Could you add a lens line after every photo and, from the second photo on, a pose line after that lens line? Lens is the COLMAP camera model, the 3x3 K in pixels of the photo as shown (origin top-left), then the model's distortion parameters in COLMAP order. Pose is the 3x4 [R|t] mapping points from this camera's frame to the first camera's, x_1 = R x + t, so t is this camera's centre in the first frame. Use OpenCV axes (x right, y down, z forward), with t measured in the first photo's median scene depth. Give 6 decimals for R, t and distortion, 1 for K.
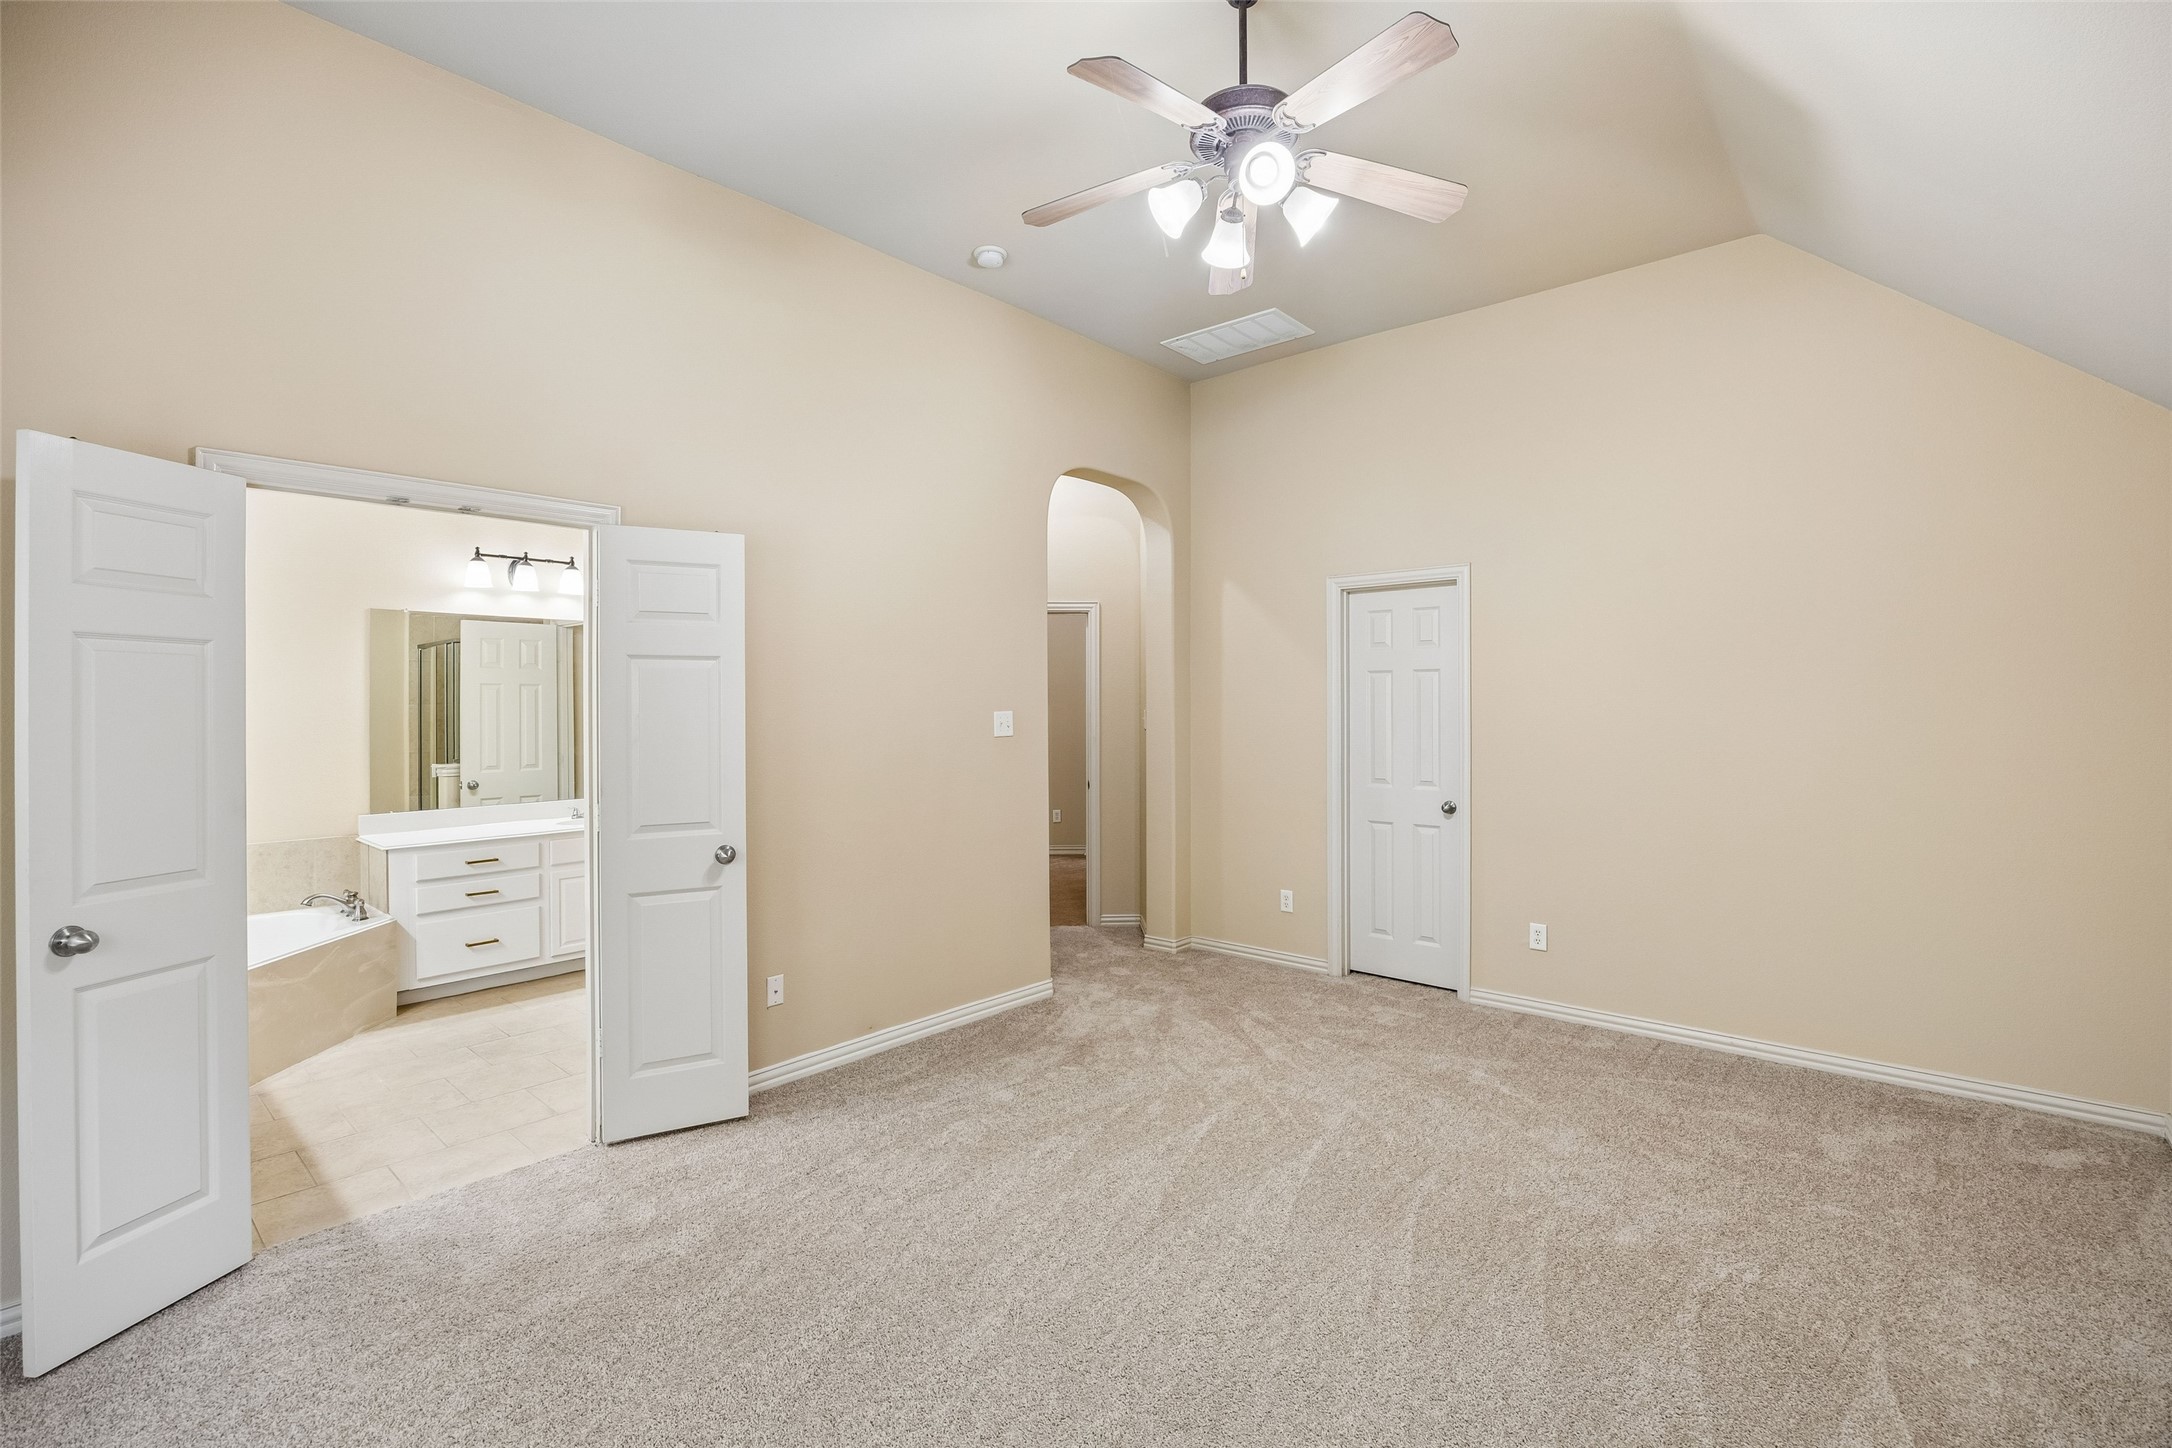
lens RADIAL K [[986.5, 0, 1082.3], [0, 986.5, 694.5], [0, 0, 1]] dist [-0.000538, 0.000023]
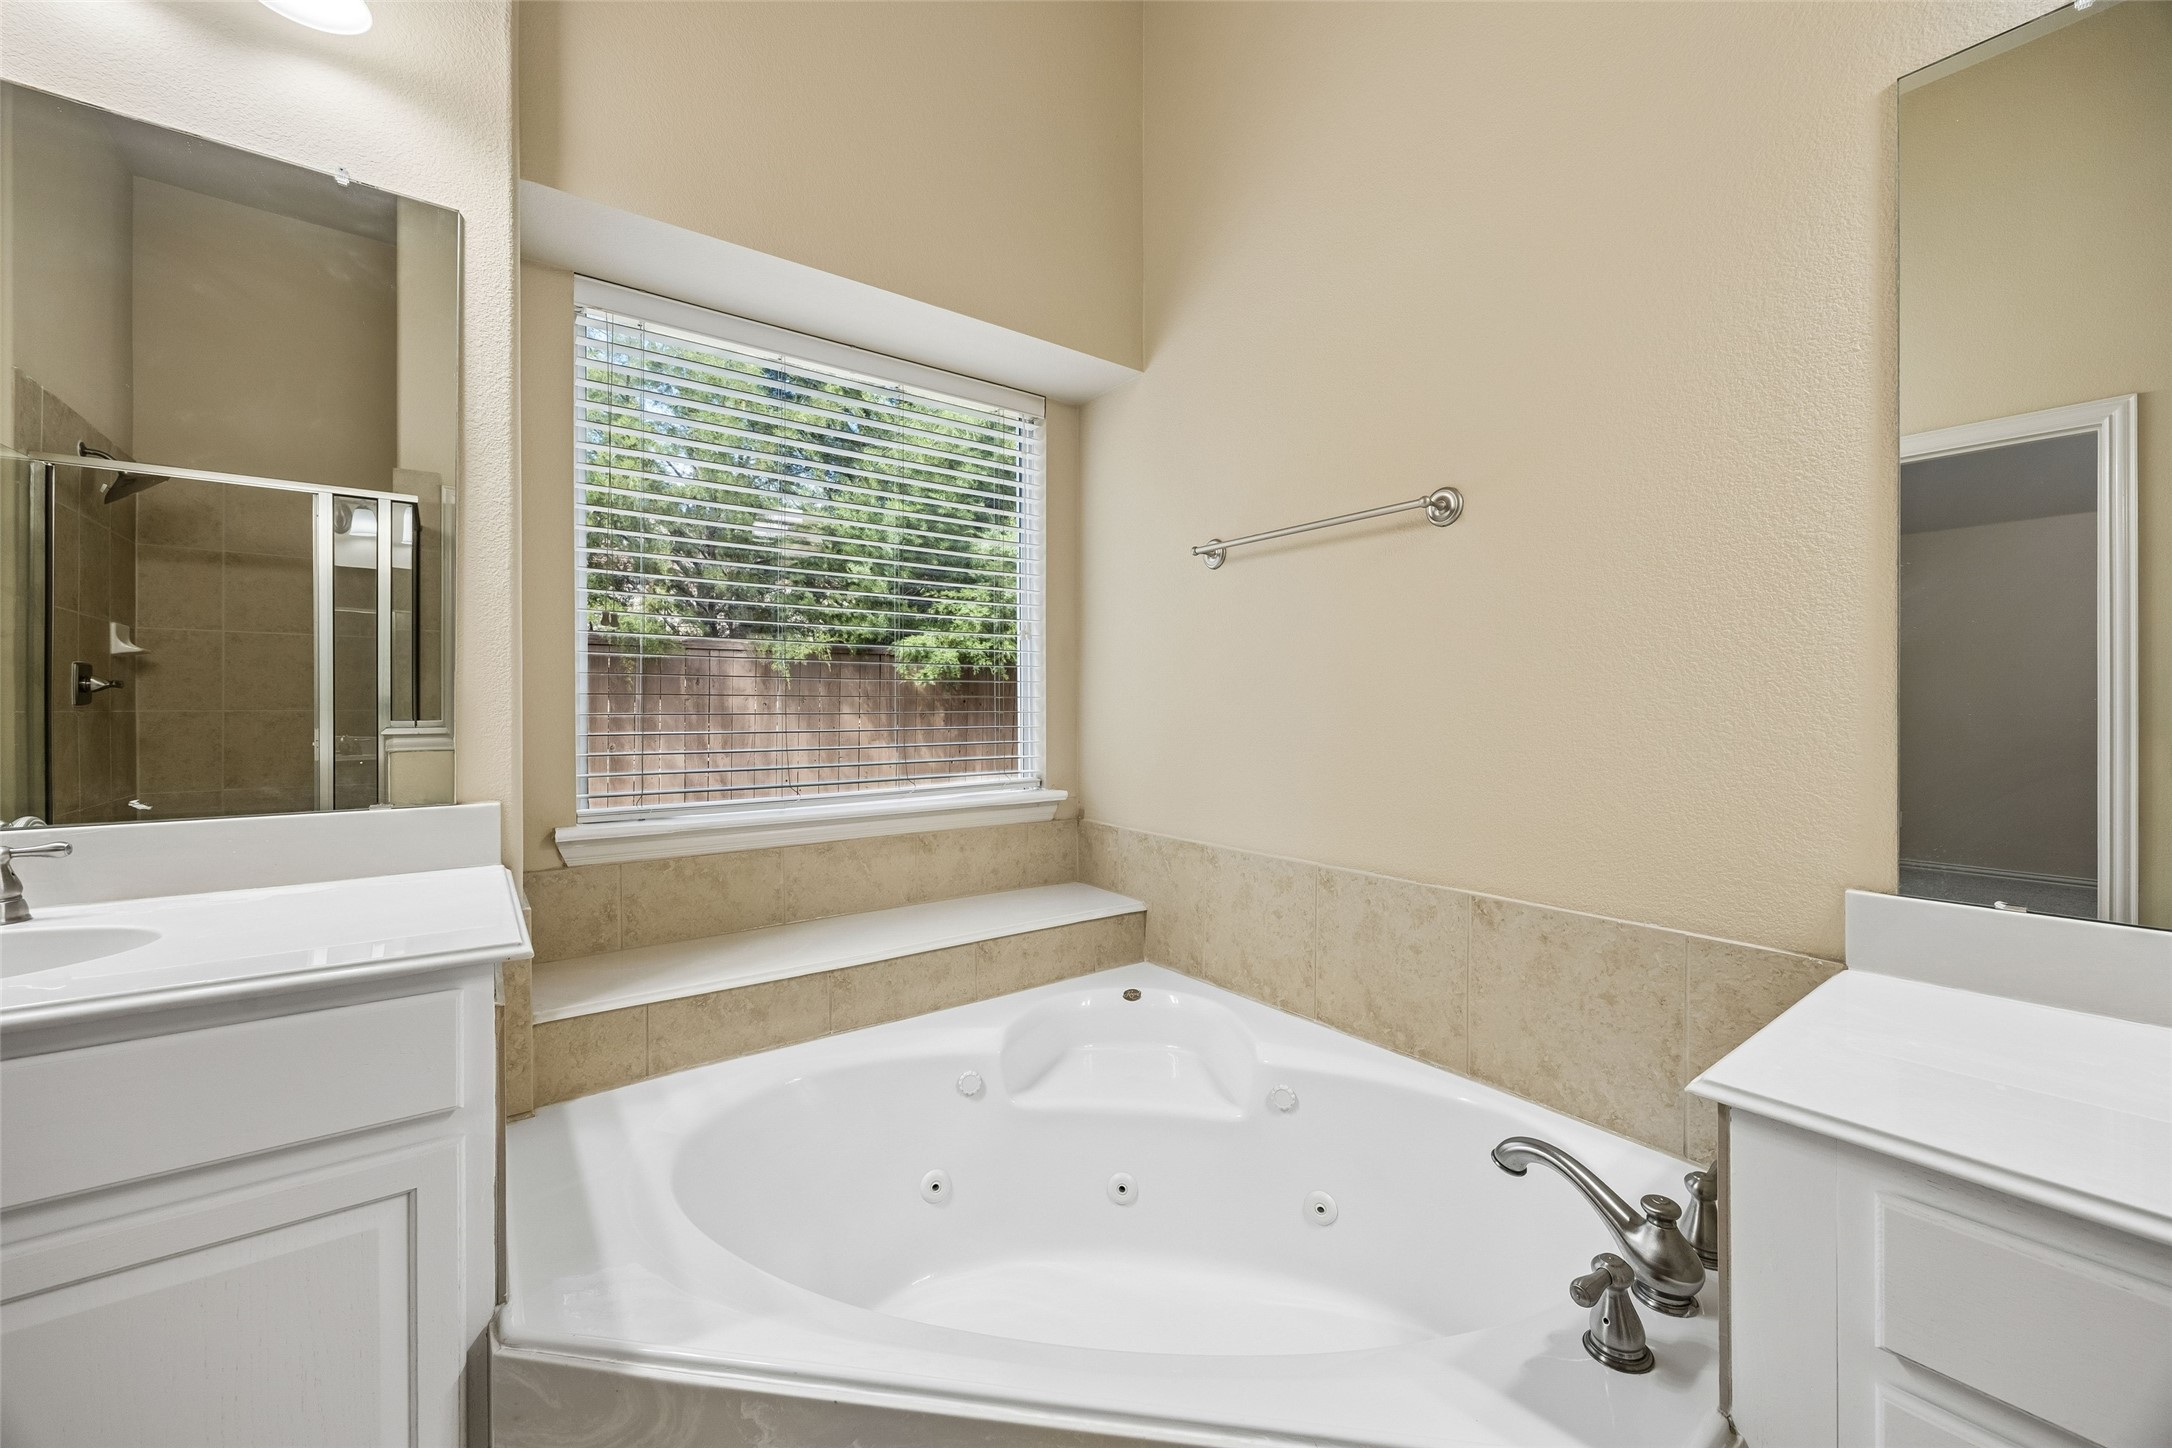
lens RADIAL K [[830.7, 0, 1096.0], [0, 830.7, 706.4], [0, 0, 1]] dist [-0.004026, 0.000367]
pose [[-0.179728, 0.008984, -0.983675, -0.454903], [0.010227, 0.999921, 0.007264, 0.066258], [0.983663, -0.008755, -0.179806, 0.797548]]
